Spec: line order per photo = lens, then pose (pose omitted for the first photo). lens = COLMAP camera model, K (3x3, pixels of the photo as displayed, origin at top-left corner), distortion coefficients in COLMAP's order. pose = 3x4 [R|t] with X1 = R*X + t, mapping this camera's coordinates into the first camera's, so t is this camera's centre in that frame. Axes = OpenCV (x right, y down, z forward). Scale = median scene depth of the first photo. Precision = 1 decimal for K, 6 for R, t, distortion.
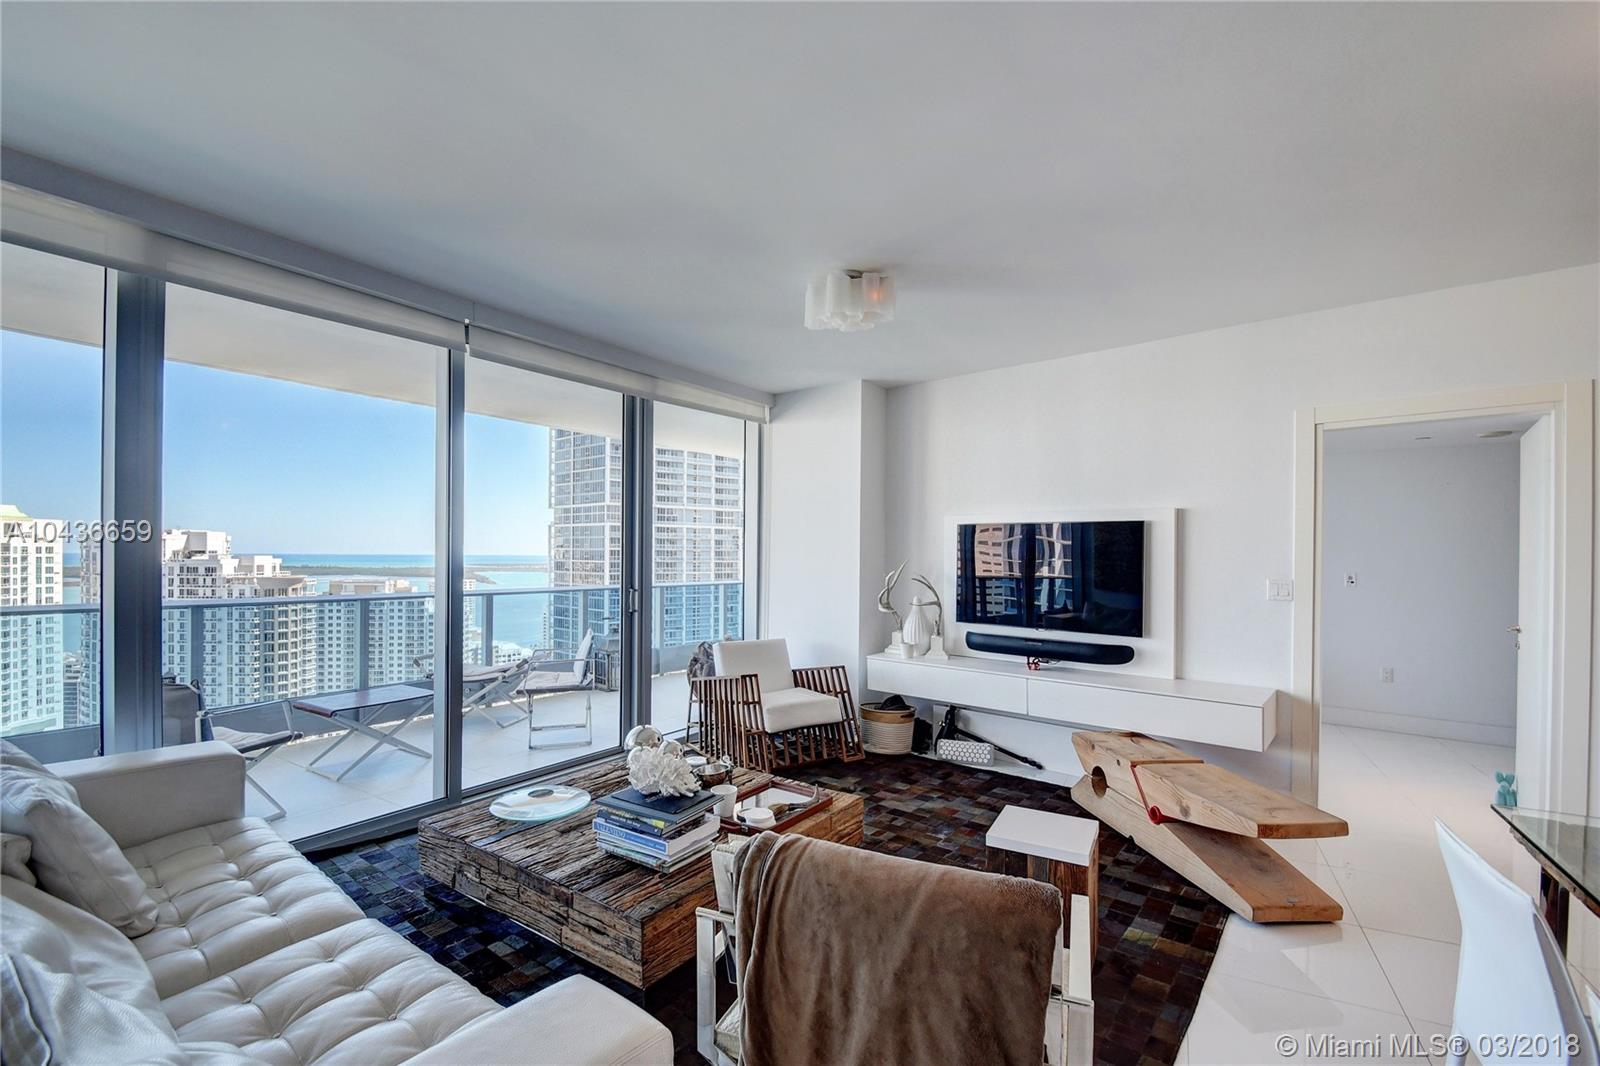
lens RADIAL K [[699.9, 0, 792.4], [0, 699.9, 555.9], [0, 0, 1]] dist [0.014974, -0.017313]
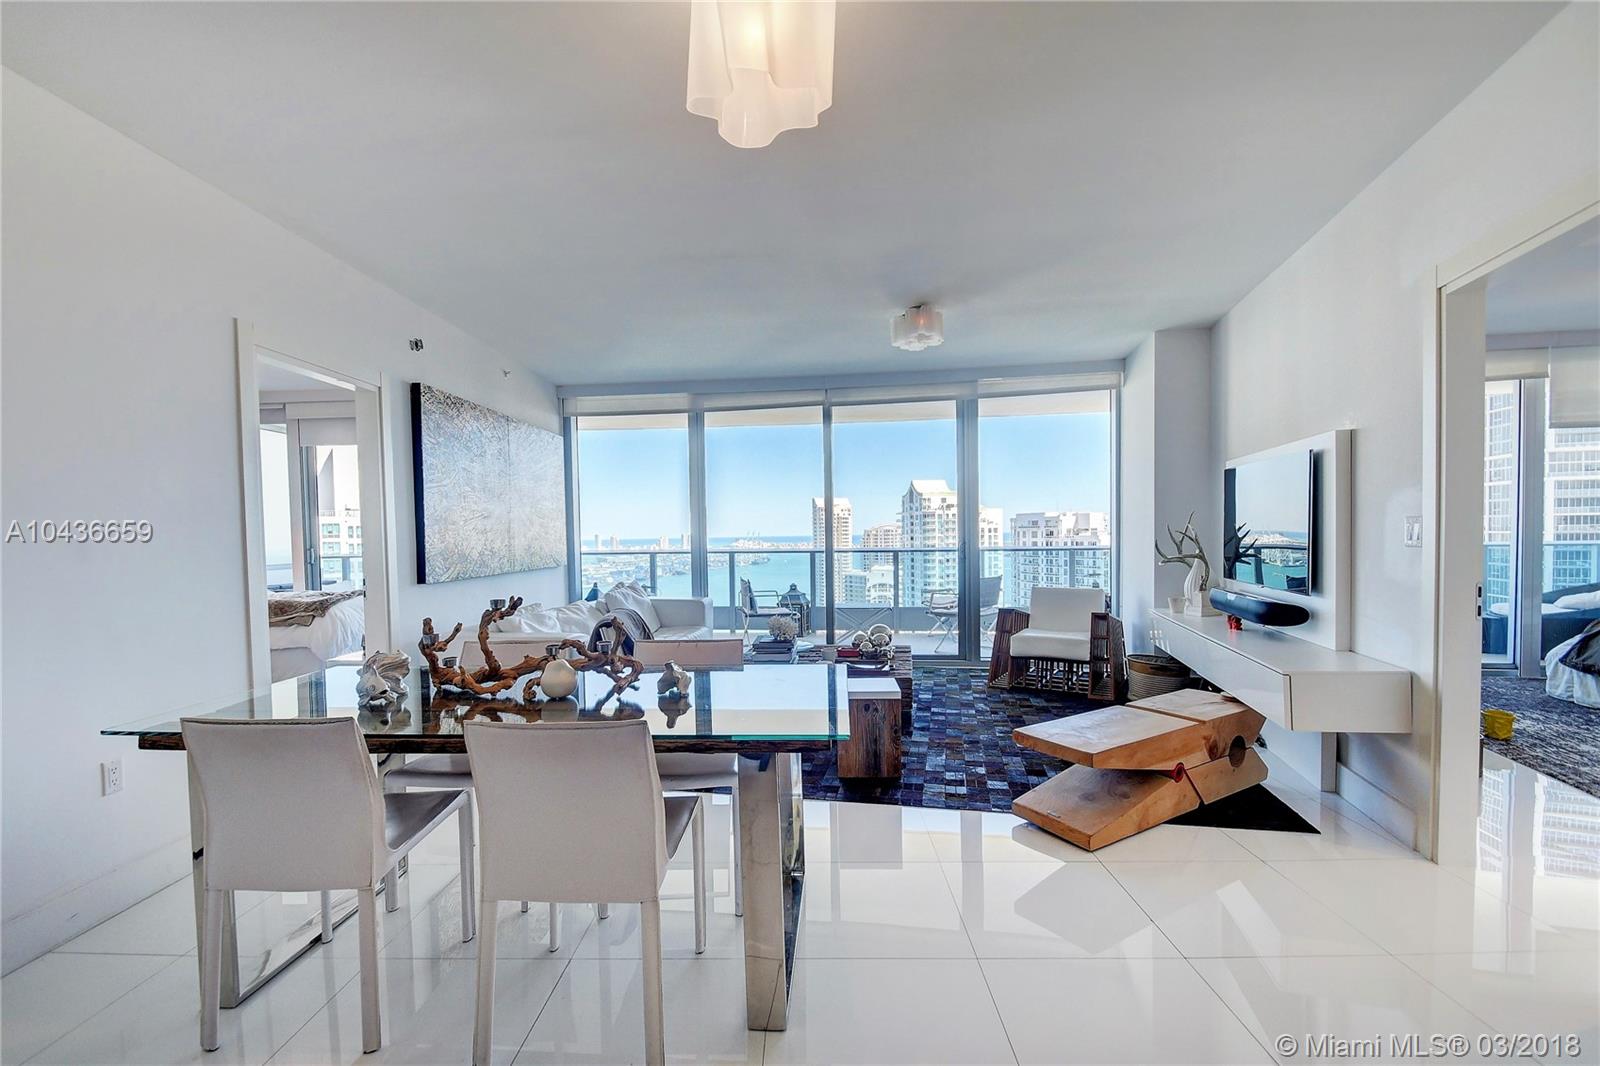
lens RADIAL K [[699.9, 0, 792.4], [0, 699.9, 555.9], [0, 0, 1]] dist [0.014974, -0.017313]
pose [[0.444494, 0.013826, -0.895675, 0.844353], [0.018595, 0.999523, 0.024657, 0.034873], [0.895589, -0.027615, 0.444025, 0.095524]]
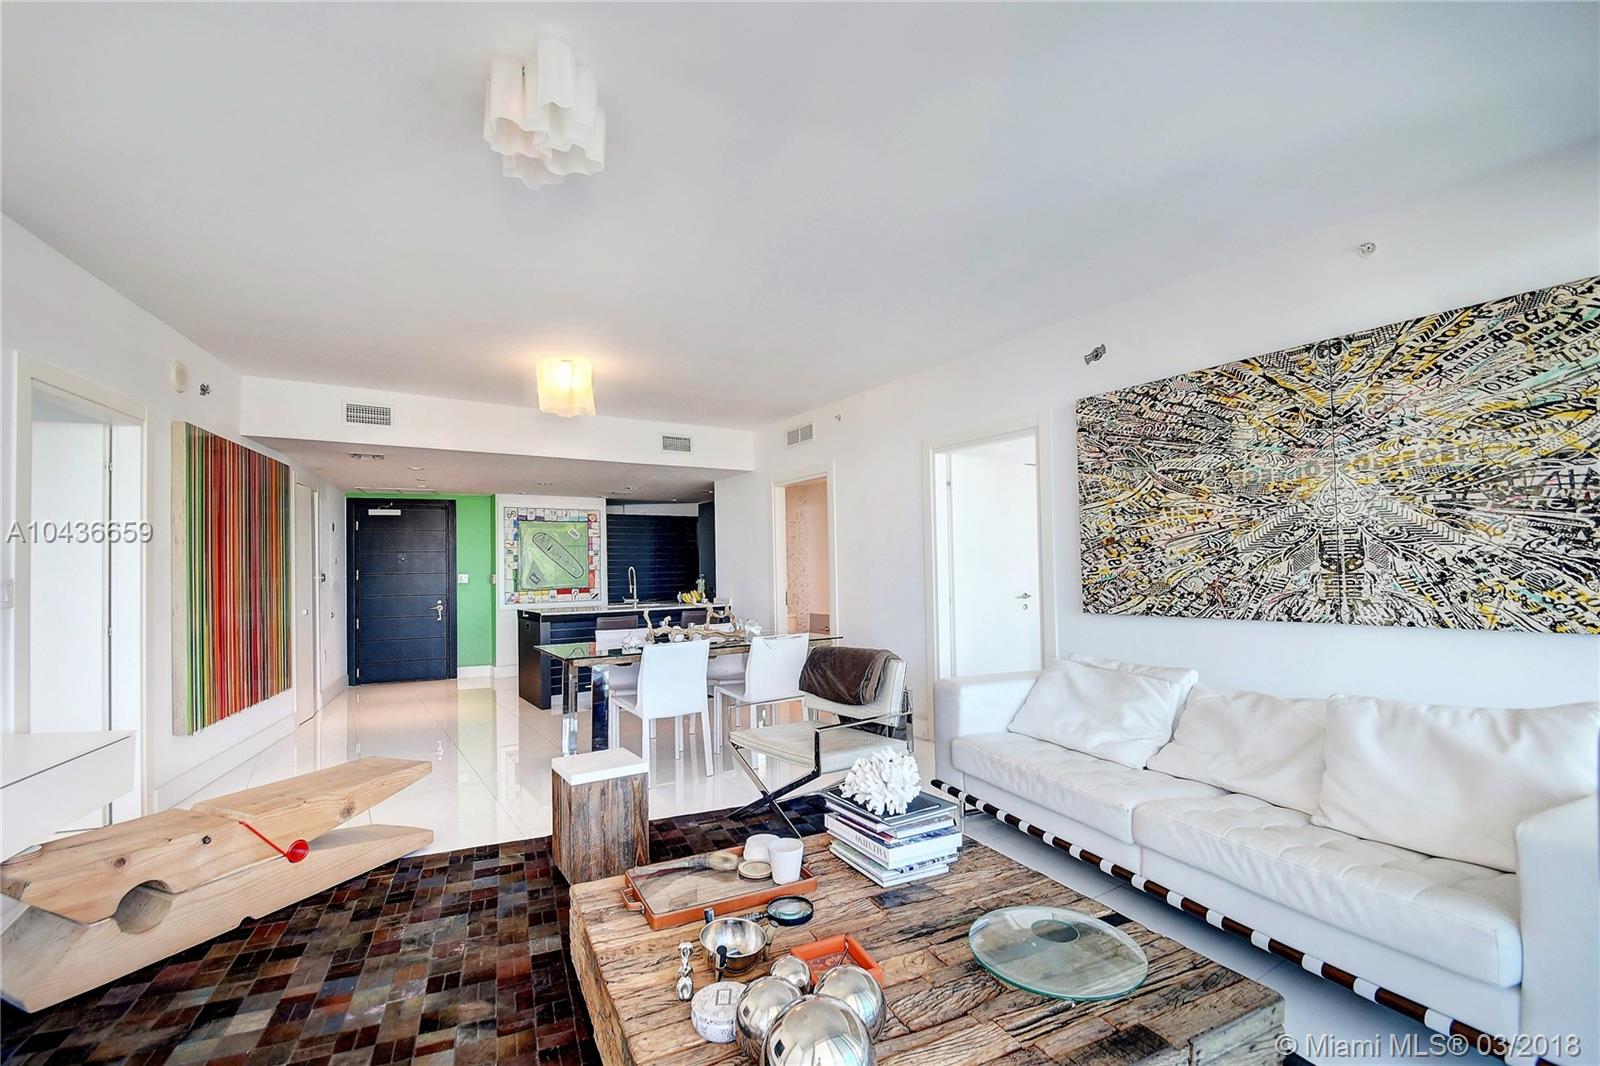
lens RADIAL K [[699.9, 0, 792.4], [0, 699.9, 555.9], [0, 0, 1]] dist [0.014974, -0.017313]
pose [[-0.878678, 0.017911, 0.477079, -0.275935], [0.011885, 0.999807, -0.015647, 0.025079], [-0.477267, -0.008078, -0.878721, 0.987483]]
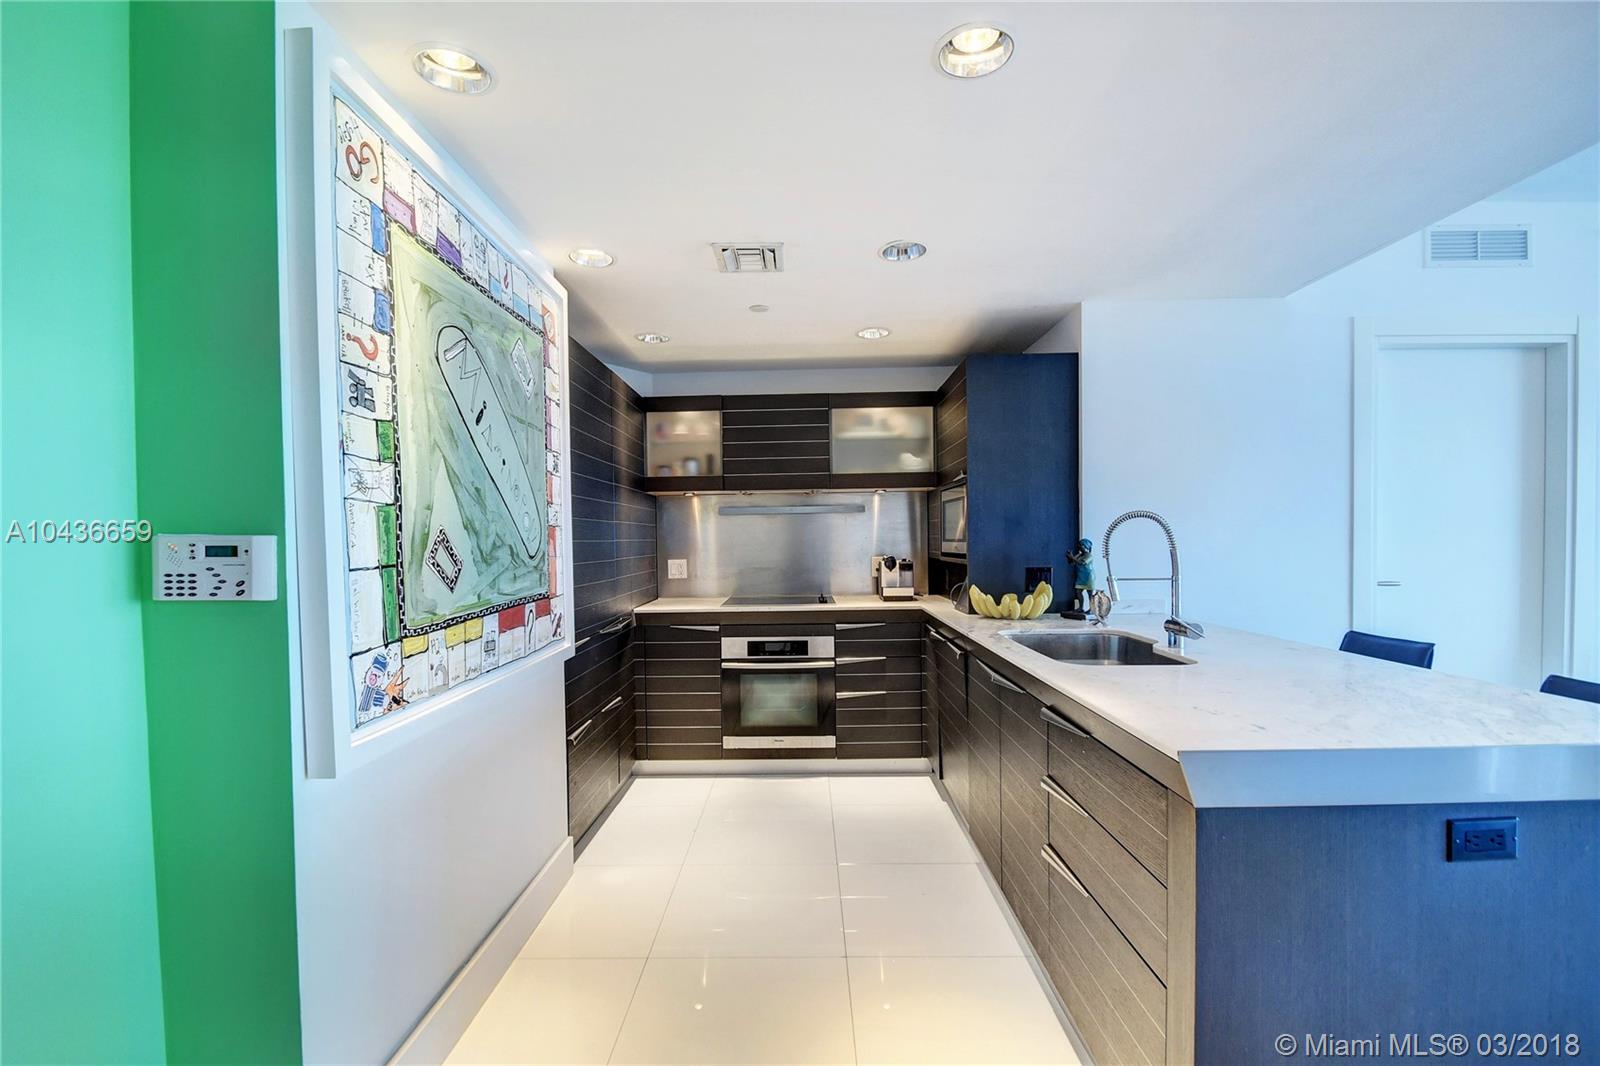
lens RADIAL K [[699.9, 0, 792.4], [0, 699.9, 555.9], [0, 0, 1]] dist [0.014974, -0.017313]
pose [[-0.890667, 0.014417, -0.454428, 1.232400], [0.005726, 0.999774, 0.020496, 0.038963], [0.454620, 0.015653, -0.890548, 0.063881]]
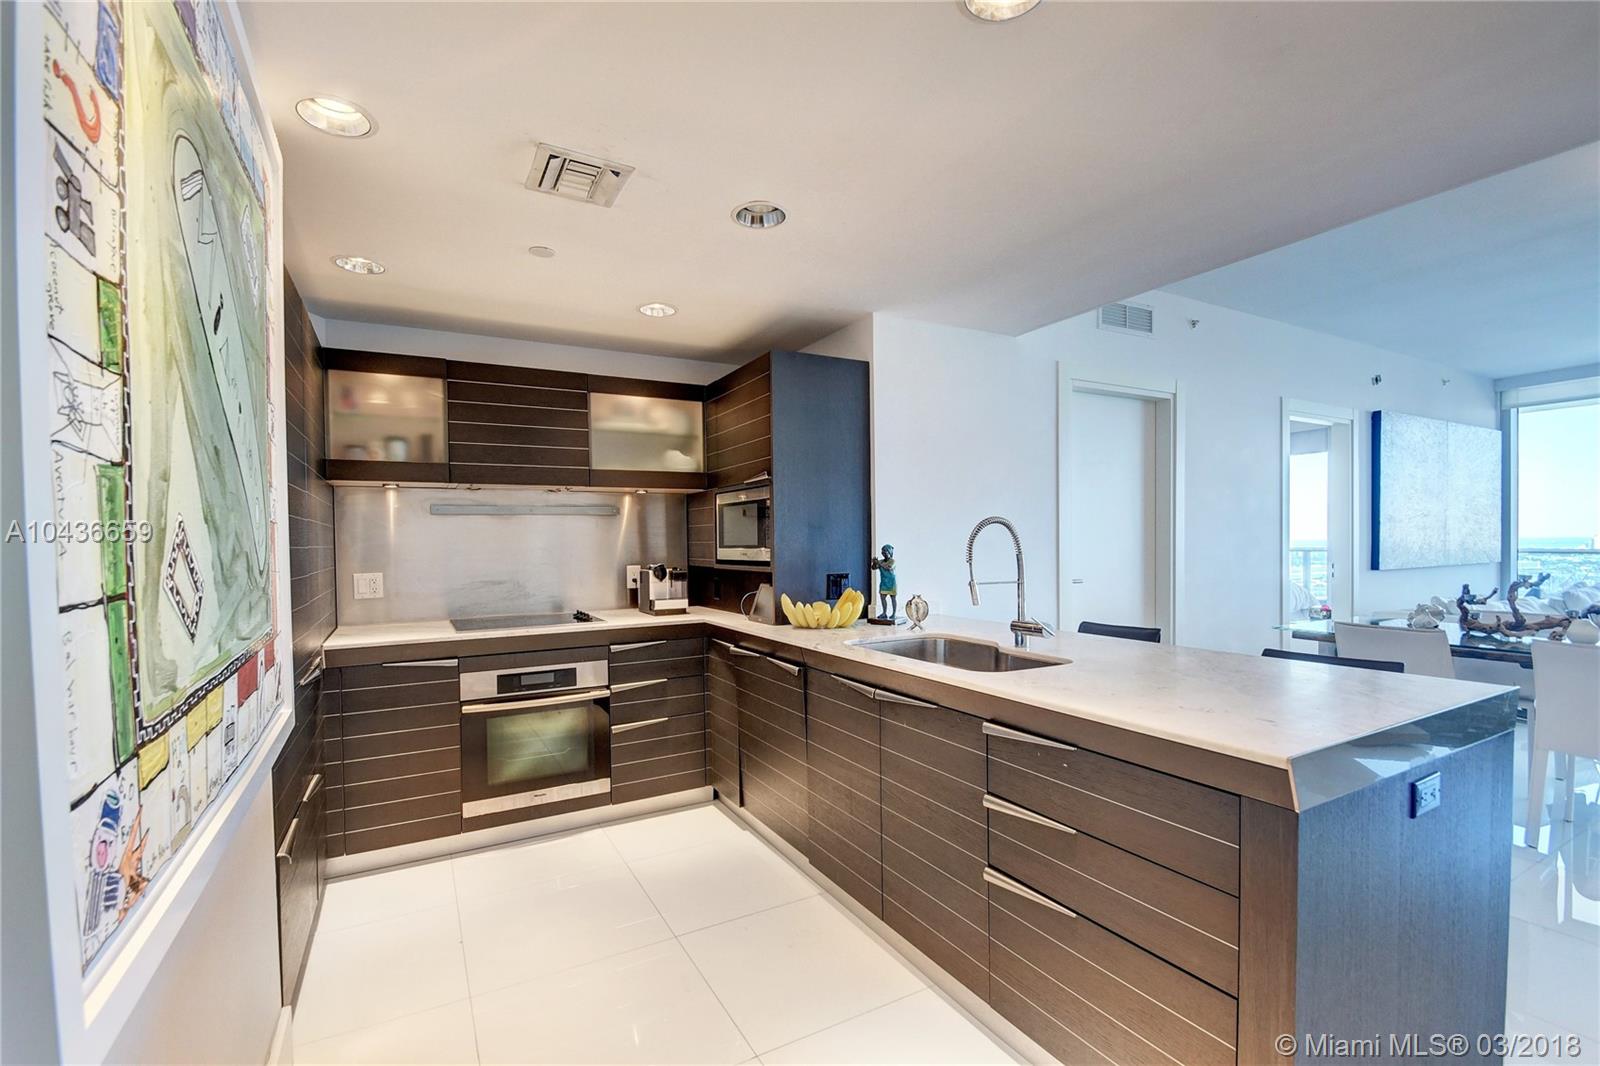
lens RADIAL K [[699.9, 0, 792.4], [0, 699.9, 555.9], [0, 0, 1]] dist [0.014974, -0.017313]
pose [[-0.548088, 0.014851, -0.836289, 1.293475], [0.008110, 0.999890, 0.012442, 0.039748], [0.836381, 0.000037, -0.548148, -0.099919]]
